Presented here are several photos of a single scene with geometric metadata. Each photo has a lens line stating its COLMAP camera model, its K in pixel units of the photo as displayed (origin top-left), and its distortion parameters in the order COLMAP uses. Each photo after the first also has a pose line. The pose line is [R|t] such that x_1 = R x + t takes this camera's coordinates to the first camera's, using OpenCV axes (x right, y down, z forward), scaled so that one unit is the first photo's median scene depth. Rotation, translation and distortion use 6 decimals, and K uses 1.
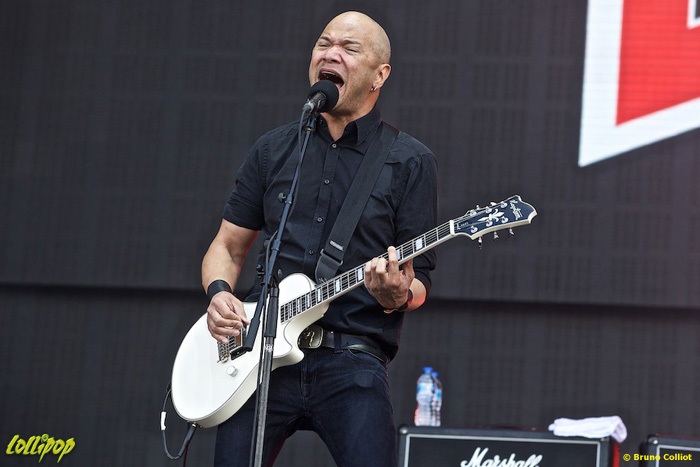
lens RADIAL K [[2703.2, 0, 351.6], [0, 2703.2, 232.7], [0, 0, 1]] dist [0.589378, 0.000000]
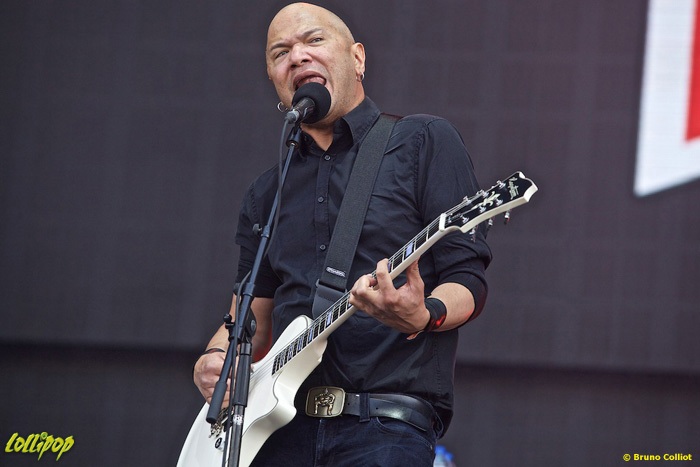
lens RADIAL K [[3989.8, 0, 349.4], [0, 3989.8, 233.8], [0, 0, 1]] dist [0.415878, 0.000000]
pose [[0.999887, 0.015001, 0.001317, -0.000486], [-0.014969, 0.999660, -0.021344, 0.012714], [-0.001637, 0.021322, 0.999771, -0.159592]]
